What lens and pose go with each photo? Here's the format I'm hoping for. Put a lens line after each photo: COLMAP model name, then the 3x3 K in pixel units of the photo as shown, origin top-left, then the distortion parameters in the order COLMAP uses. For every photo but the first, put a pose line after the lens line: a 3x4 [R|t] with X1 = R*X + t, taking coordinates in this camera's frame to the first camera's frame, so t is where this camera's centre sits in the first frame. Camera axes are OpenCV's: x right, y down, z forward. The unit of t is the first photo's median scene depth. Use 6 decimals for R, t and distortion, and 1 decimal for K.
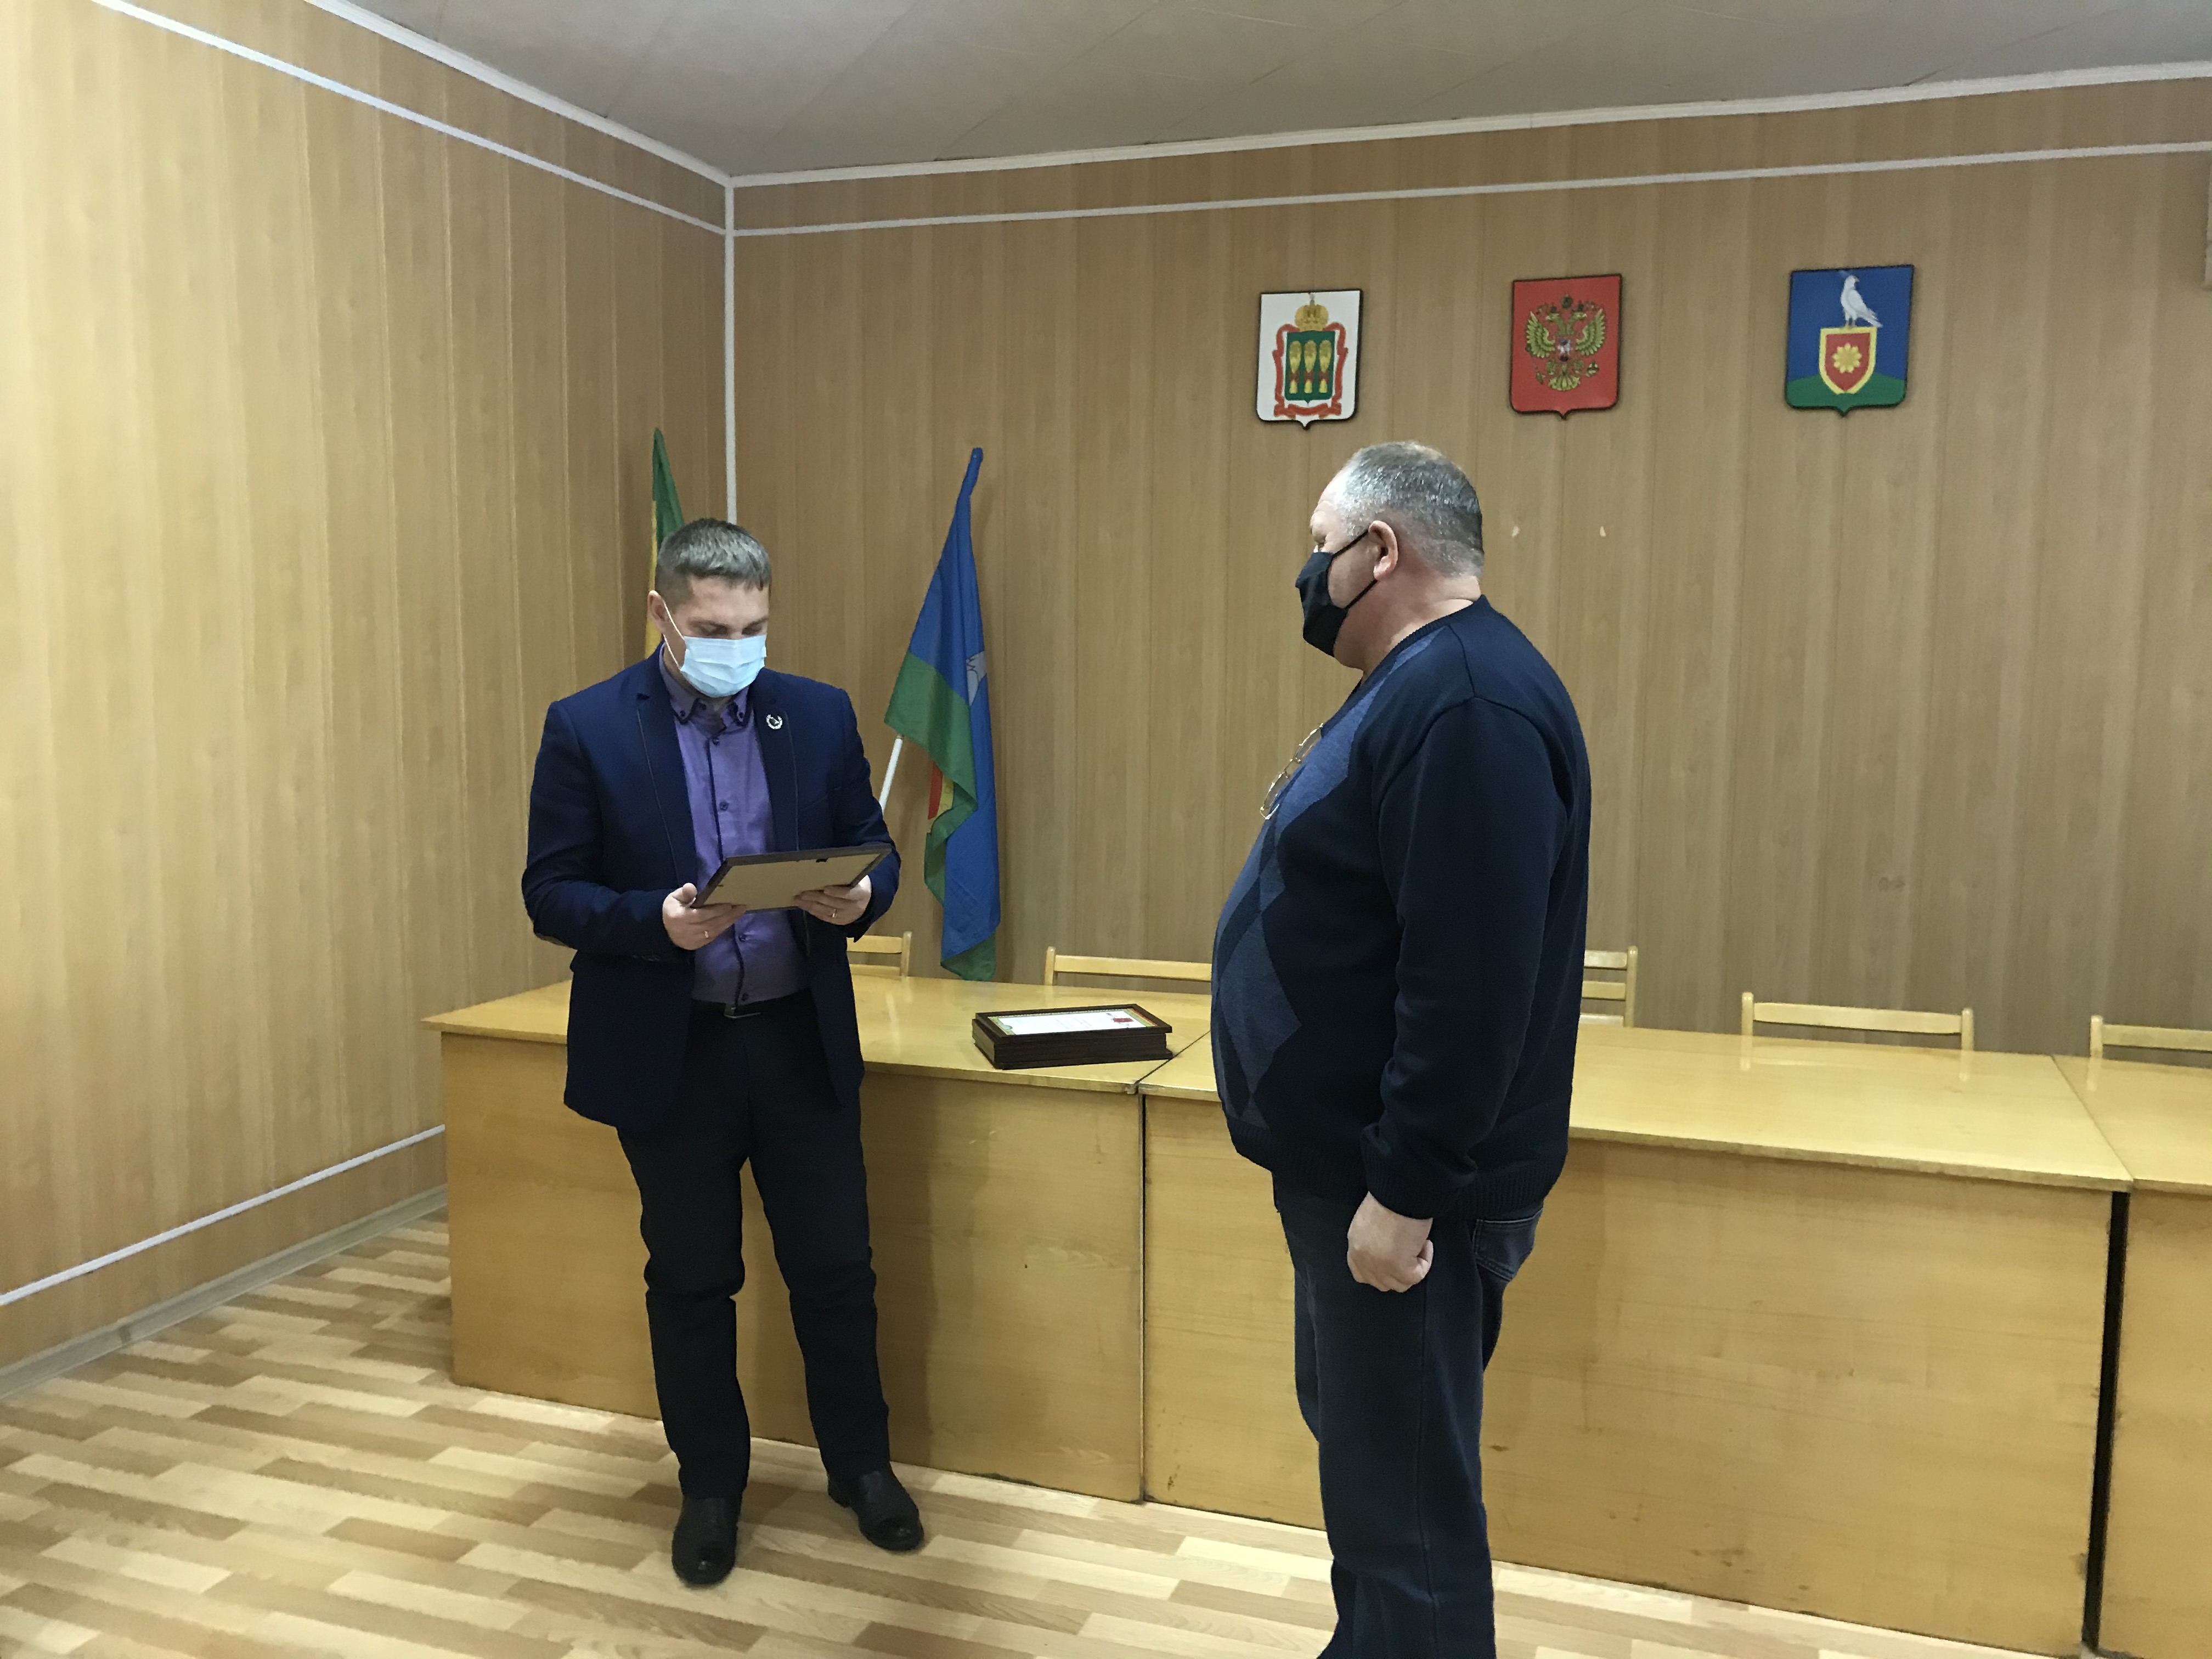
lens RADIAL K [[1839.2, 0, 1106.8], [0, 1839.2, 842.9], [0, 0, 1]] dist [0.041254, -0.041344]
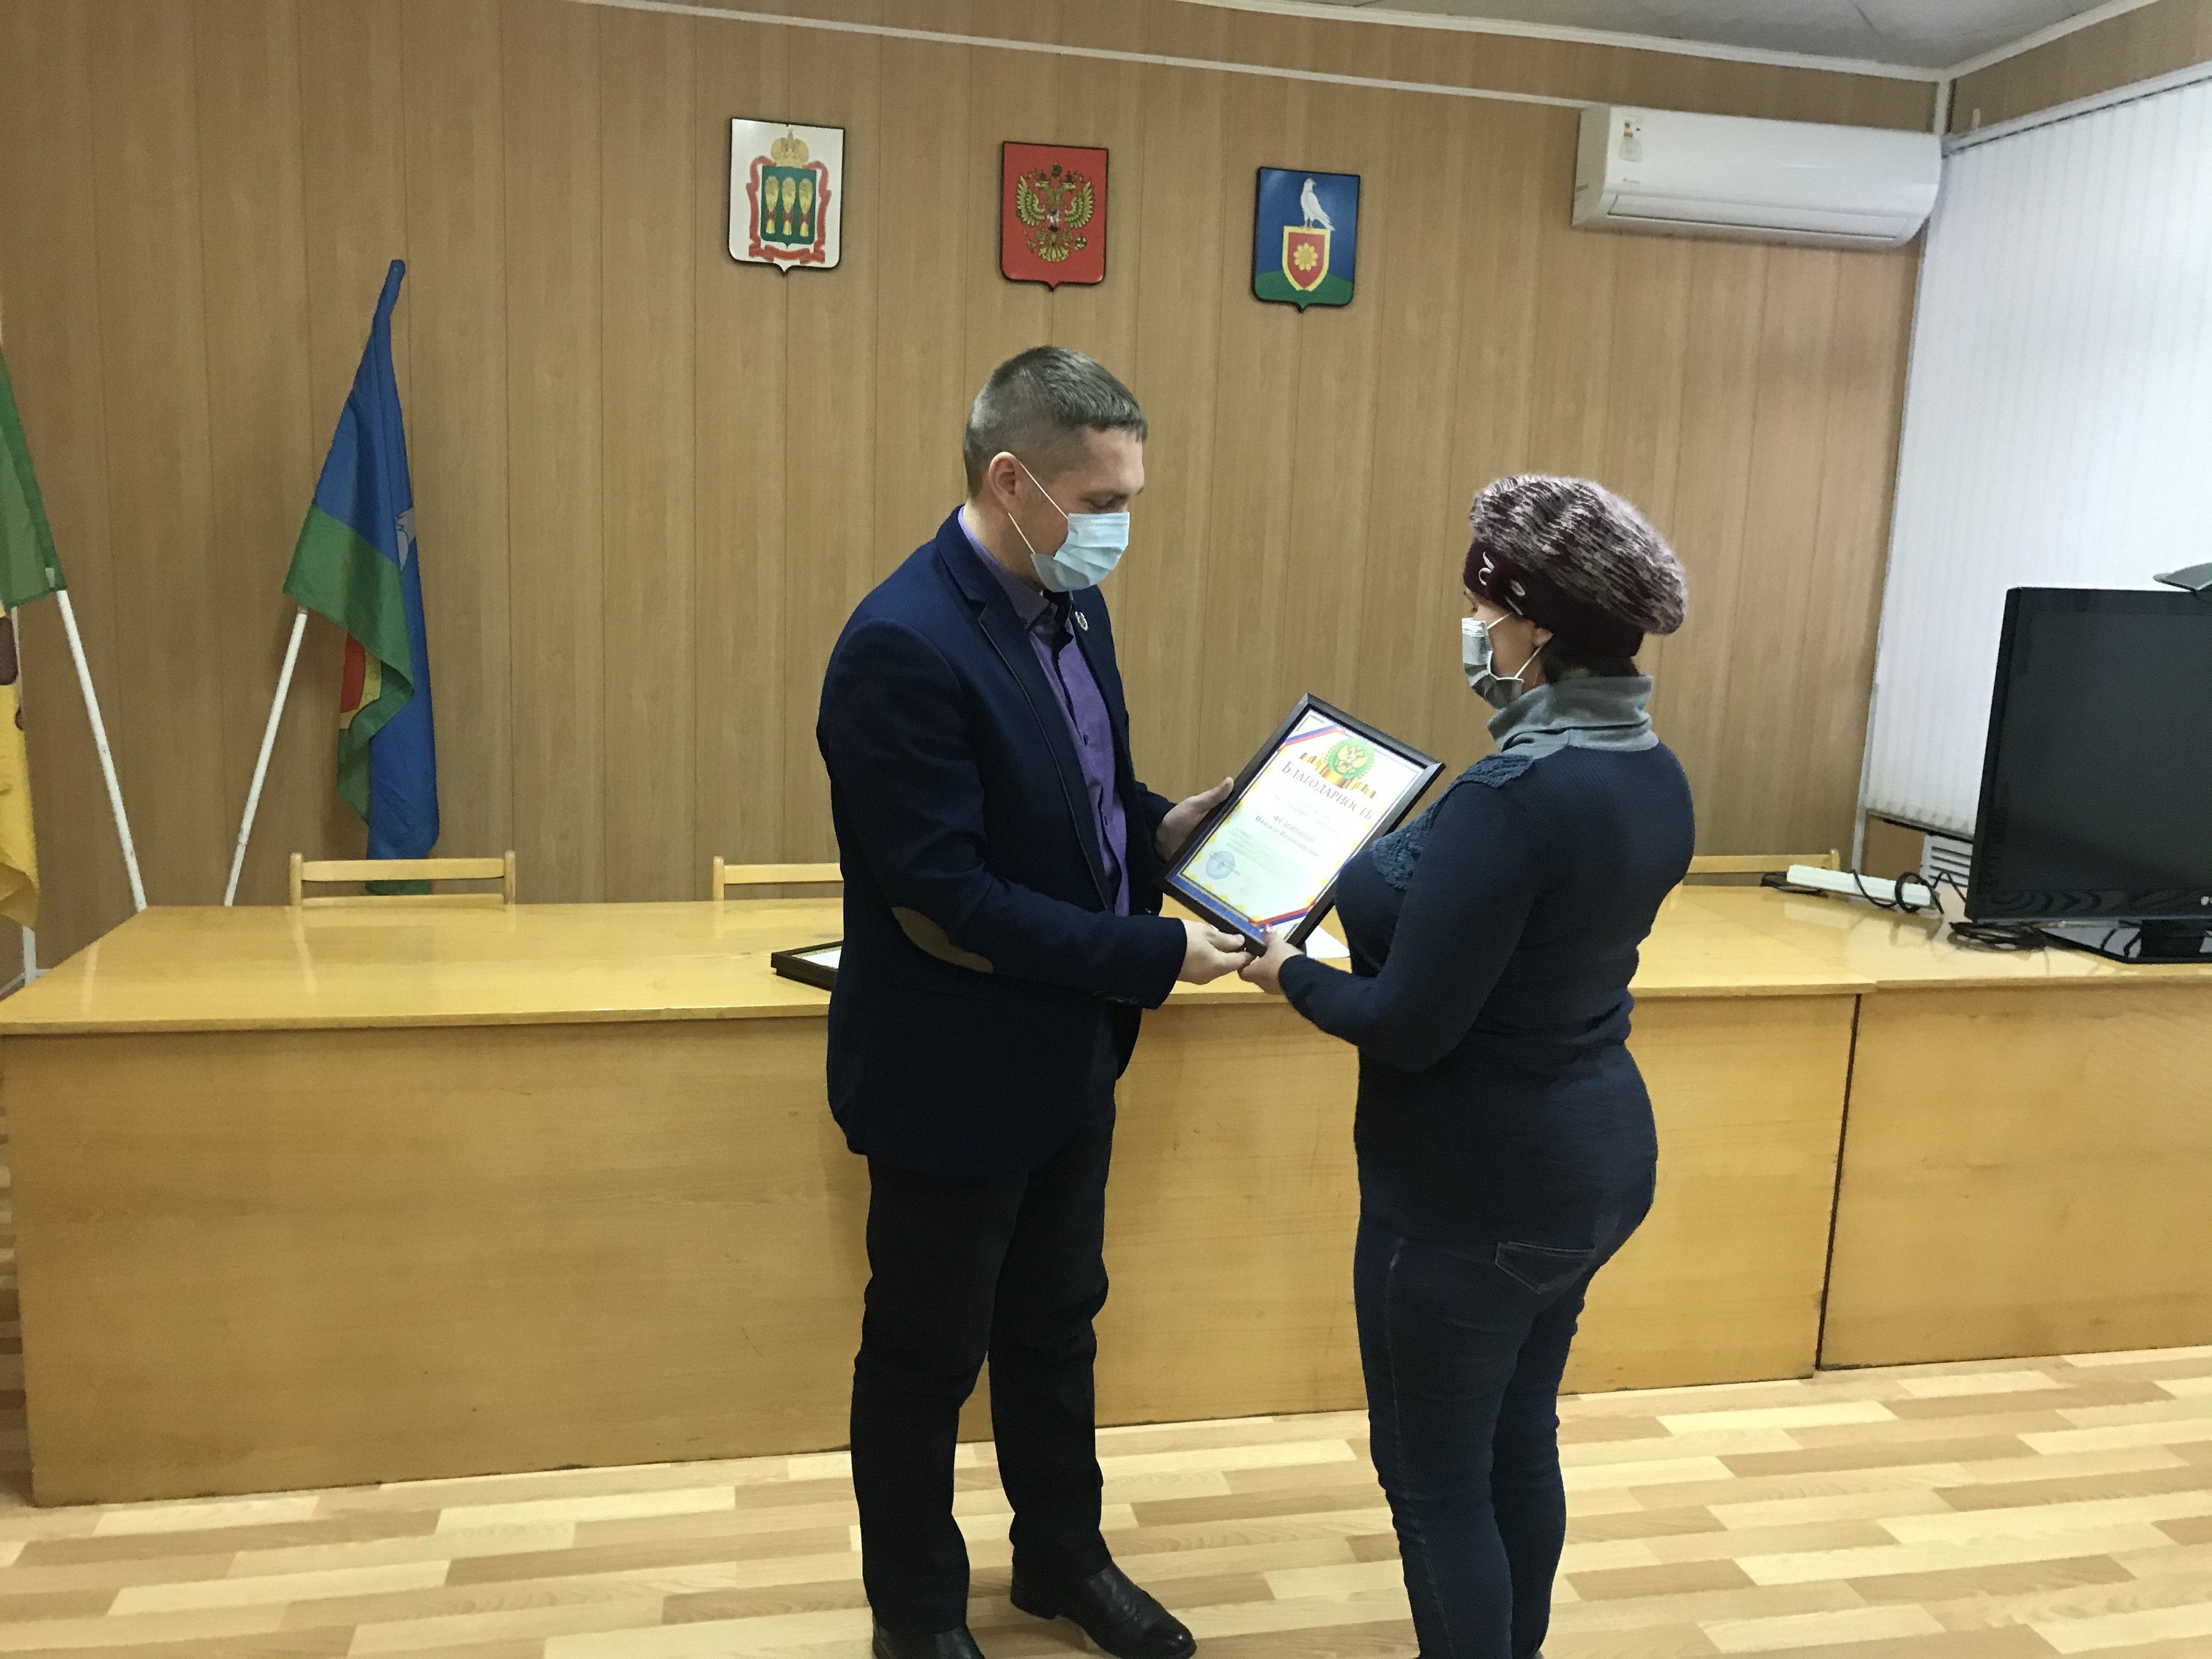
lens RADIAL K [[1839.2, 0, 1113.7], [0, 1839.2, 827.5], [0, 0, 1]] dist [0.041254, -0.041344]
pose [[0.853788, -0.064995, 0.516548, -0.249882], [0.030460, 0.996713, 0.075066, -0.013619], [-0.519729, -0.048356, 0.852962, 0.115156]]
